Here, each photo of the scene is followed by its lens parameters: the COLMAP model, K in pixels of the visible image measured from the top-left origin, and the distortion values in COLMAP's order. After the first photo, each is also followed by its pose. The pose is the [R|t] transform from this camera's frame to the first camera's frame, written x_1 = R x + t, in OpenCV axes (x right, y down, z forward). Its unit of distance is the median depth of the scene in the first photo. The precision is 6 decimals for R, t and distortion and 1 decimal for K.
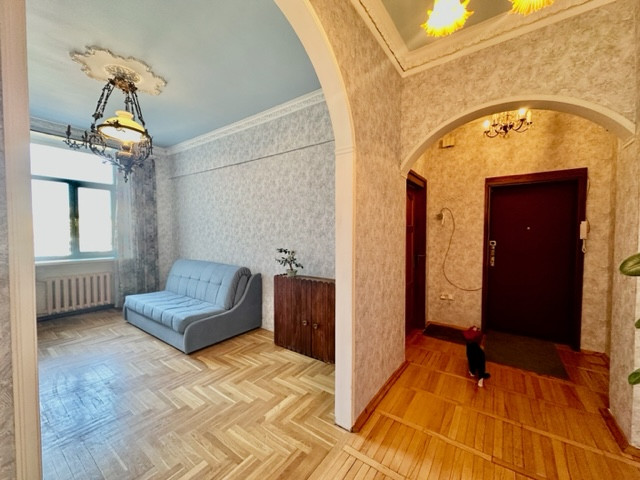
lens RADIAL K [[252.8, 0, 320.0], [0, 252.8, 240.0], [0, 0, 1]] dist [-0.000228, -0.000313]
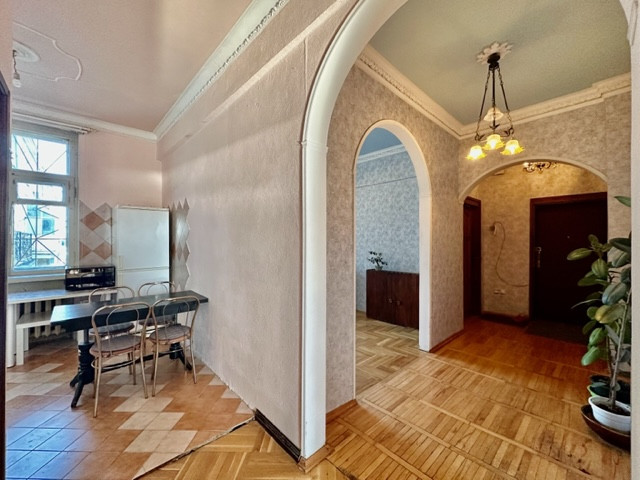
lens RADIAL K [[262.8, 0, 320.0], [0, 262.8, 240.0], [0, 0, 1]] dist [0.000045, 0.000001]
pose [[0.982478, 0.001600, -0.186371, -0.161482], [-0.007937, 0.999415, -0.033256, 0.020813], [0.186209, 0.034153, 0.981916, -0.549528]]
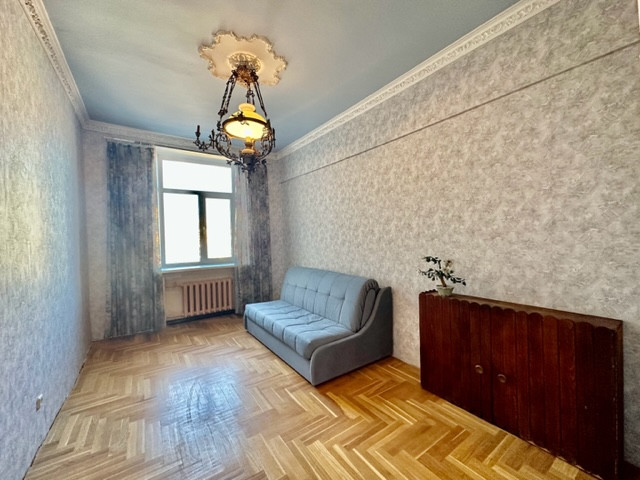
lens RADIAL K [[252.8, 0, 320.0], [0, 252.8, 240.0], [0, 0, 1]] dist [-0.000228, -0.000313]
pose [[0.943908, -0.020611, -0.329565, -0.206672], [0.016309, 0.999742, -0.015814, -0.007338], [0.329805, 0.009552, 0.944001, 0.207106]]
